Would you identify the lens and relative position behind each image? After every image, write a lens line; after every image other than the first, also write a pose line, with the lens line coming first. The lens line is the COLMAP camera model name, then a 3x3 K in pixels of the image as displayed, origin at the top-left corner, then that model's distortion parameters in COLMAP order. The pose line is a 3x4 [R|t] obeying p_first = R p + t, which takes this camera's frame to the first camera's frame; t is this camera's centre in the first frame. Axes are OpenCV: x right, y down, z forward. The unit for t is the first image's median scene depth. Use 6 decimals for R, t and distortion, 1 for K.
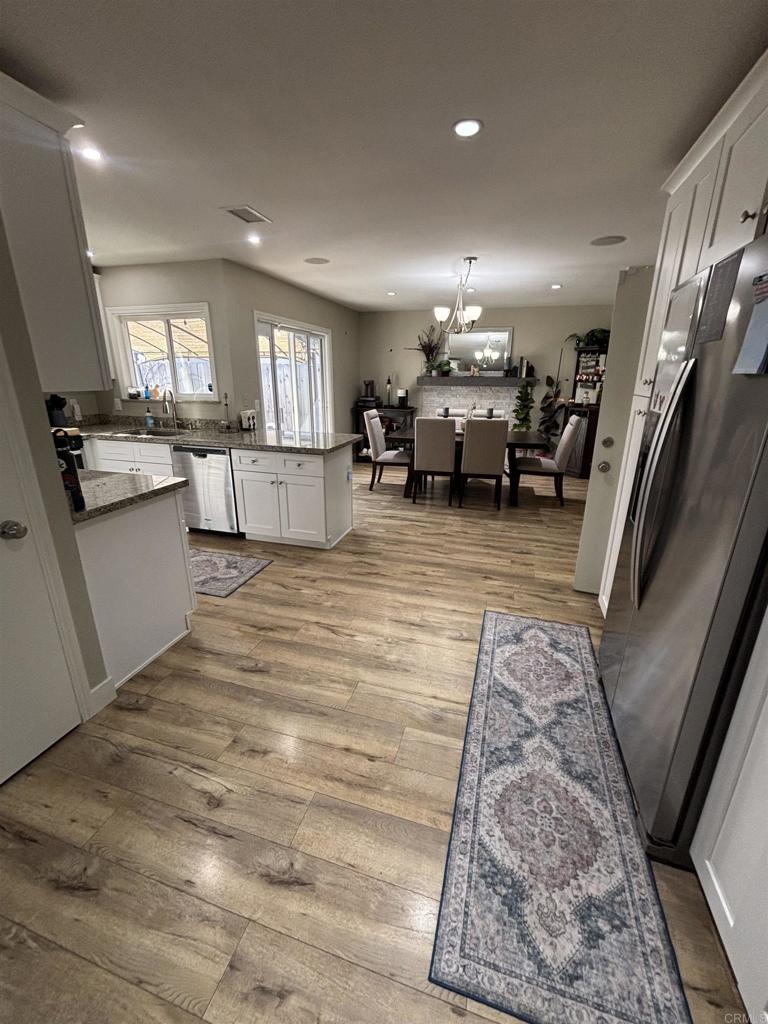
lens RADIAL K [[415.2, 0, 385.0], [0, 415.2, 506.6], [0, 0, 1]] dist [0.000535, 0.000010]
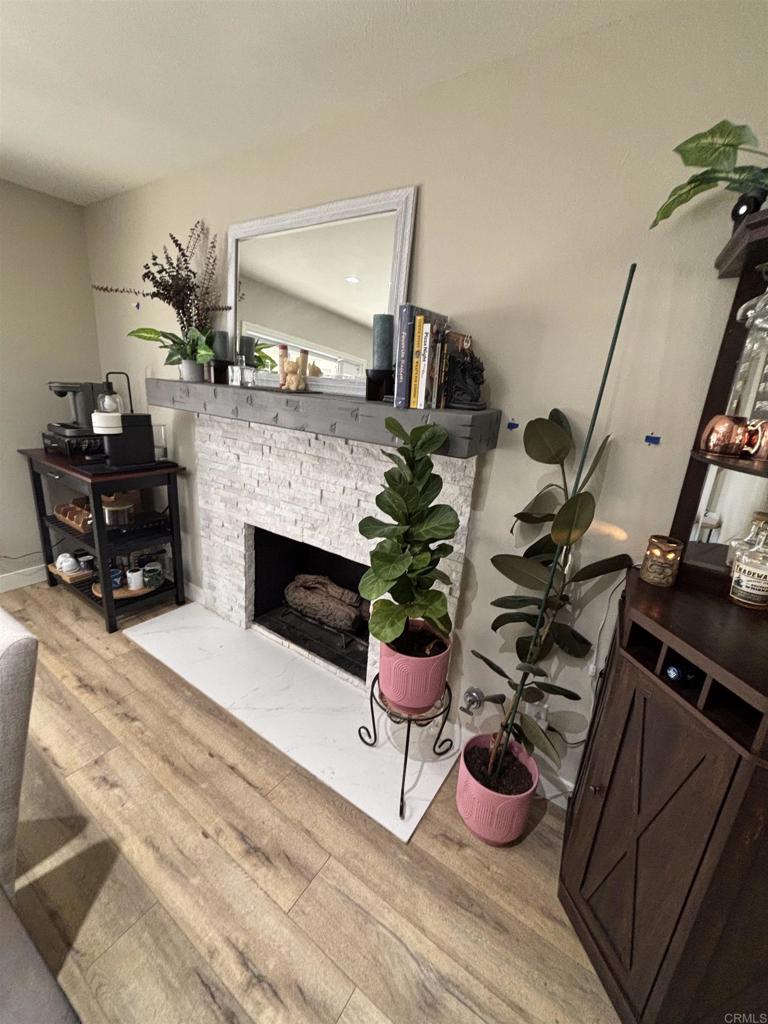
lens RADIAL K [[415.2, 0, 385.7], [0, 415.2, 506.2], [0, 0, 1]] dist [0.000535, 0.000010]
pose [[0.952533, 0.143527, -0.268480, 0.981091], [-0.153347, 0.988045, -0.015855, -0.660042], [0.262995, 0.056273, 0.963155, 2.051796]]
